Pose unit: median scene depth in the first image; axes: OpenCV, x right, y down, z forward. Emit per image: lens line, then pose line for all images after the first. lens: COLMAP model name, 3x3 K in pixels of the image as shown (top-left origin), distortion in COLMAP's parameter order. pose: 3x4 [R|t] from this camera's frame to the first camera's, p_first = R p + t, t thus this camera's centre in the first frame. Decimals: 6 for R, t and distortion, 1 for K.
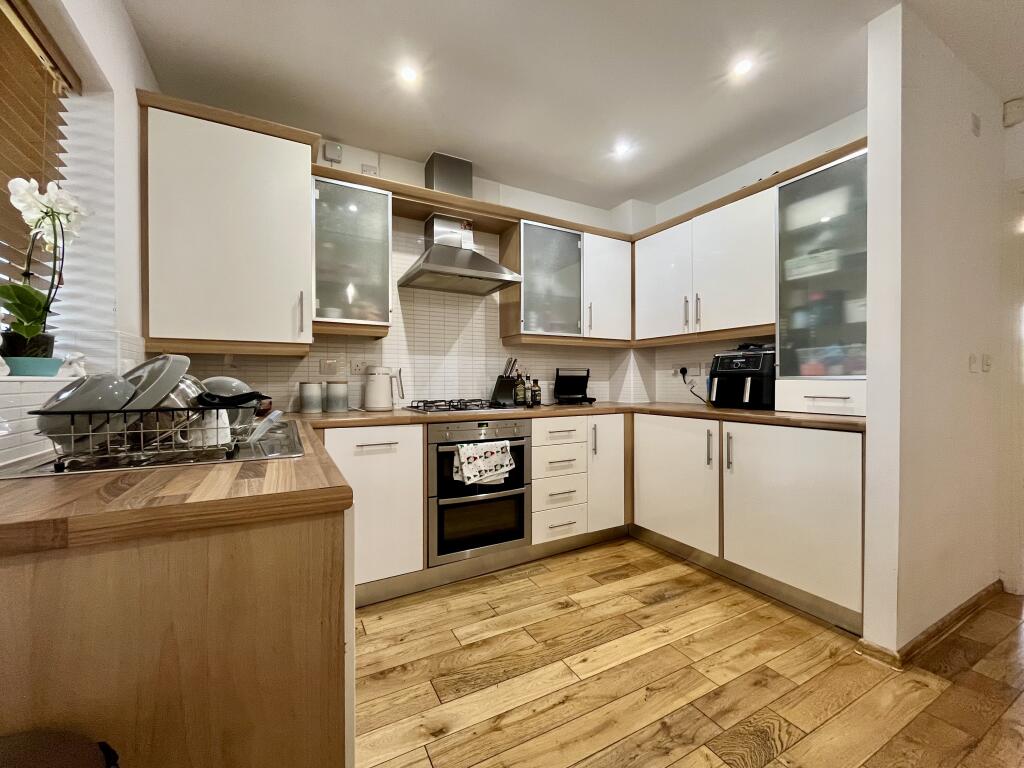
lens RADIAL K [[418.2, 0, 509.6], [0, 418.2, 383.2], [0, 0, 1]] dist [-0.005770, 0.000830]
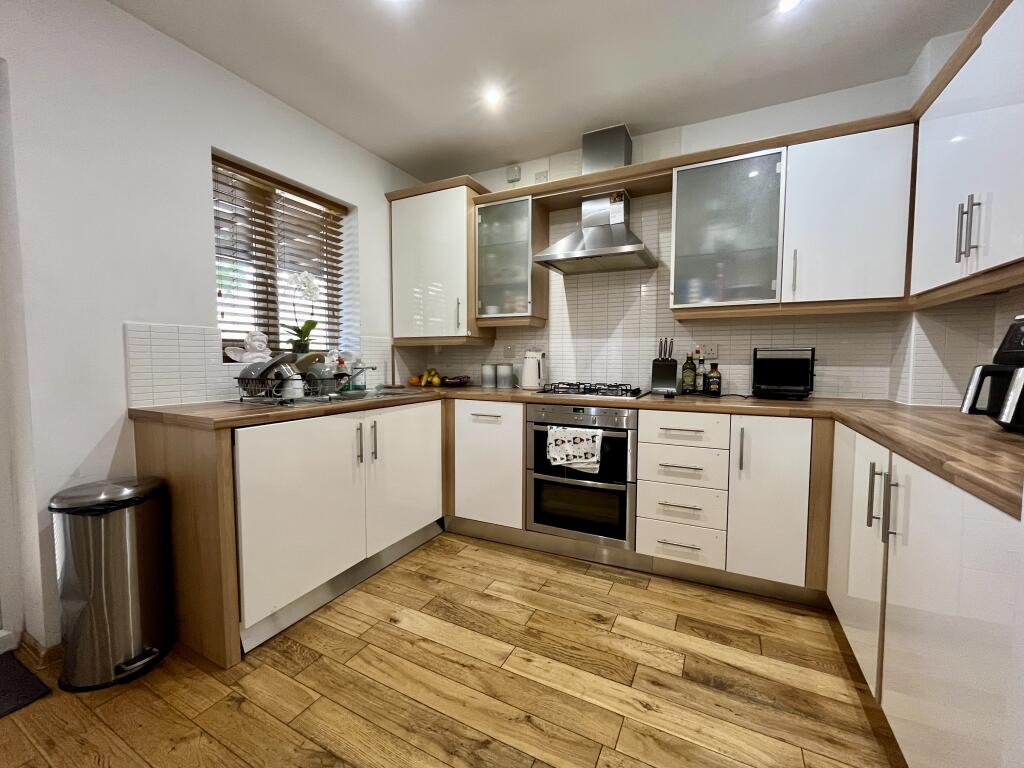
lens RADIAL K [[418.2, 0, 509.0], [0, 418.2, 382.6], [0, 0, 1]] dist [-0.005770, 0.000830]
pose [[0.566690, 0.051259, -0.822335, 0.649210], [-0.006332, 0.998304, 0.057865, -0.020723], [0.823907, -0.027585, 0.566053, 0.310763]]
